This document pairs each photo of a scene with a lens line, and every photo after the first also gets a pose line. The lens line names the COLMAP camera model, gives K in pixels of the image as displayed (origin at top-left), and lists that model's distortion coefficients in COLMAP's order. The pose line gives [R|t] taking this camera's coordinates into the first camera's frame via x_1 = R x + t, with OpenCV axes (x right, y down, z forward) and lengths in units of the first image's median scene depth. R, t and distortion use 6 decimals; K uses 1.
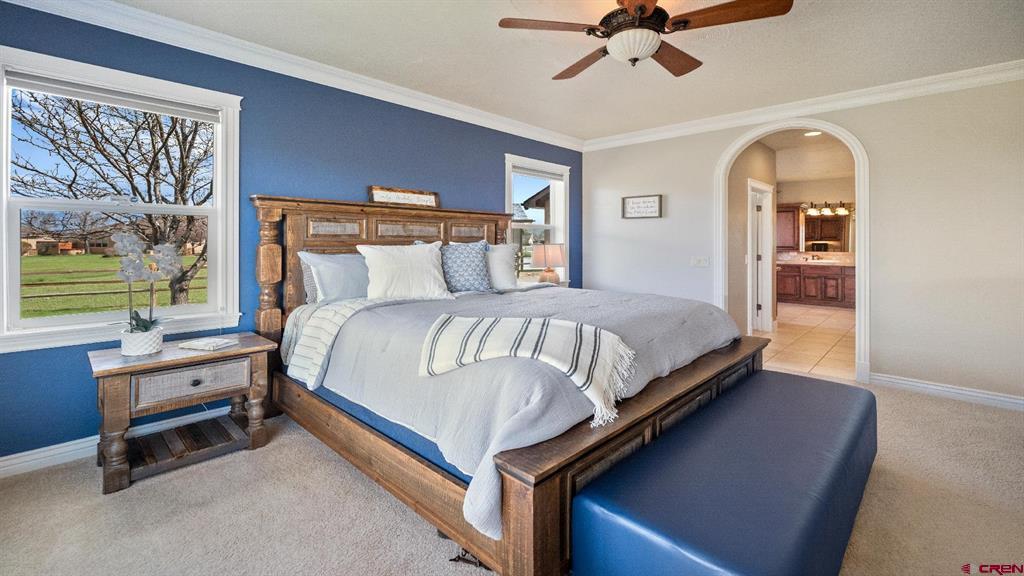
lens RADIAL K [[413.0, 0, 511.5], [0, 413.0, 294.3], [0, 0, 1]] dist [0.015991, -0.000014]
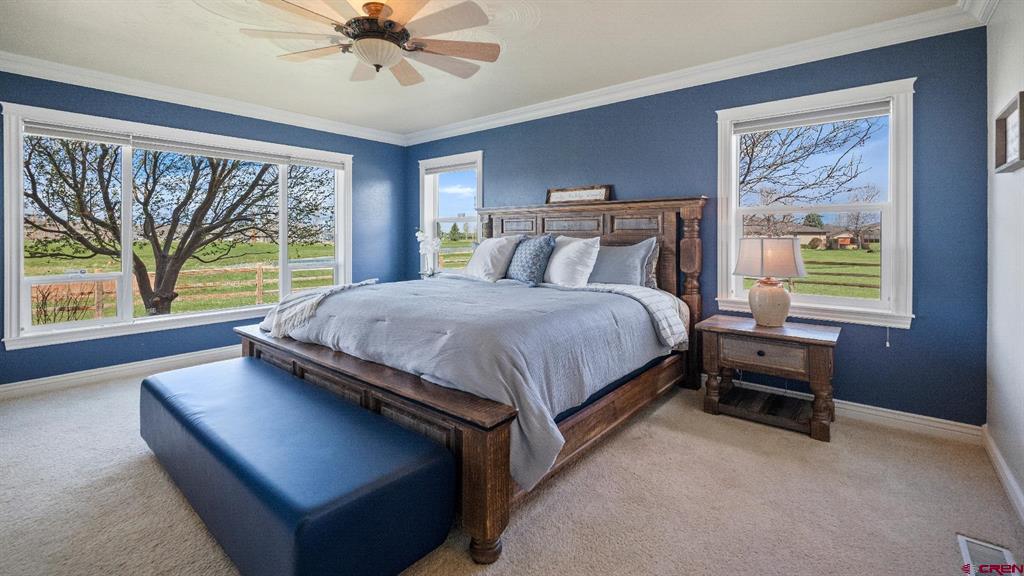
lens RADIAL K [[435.5, 0, 512.0], [0, 435.5, 288.0], [0, 0, 1]] dist [-0.001340, -0.000277]
pose [[0.099212, 0.116095, -0.988271, 0.836043], [-0.125494, 0.986701, 0.103312, -0.085335], [0.987121, 0.113772, 0.112461, 0.695451]]
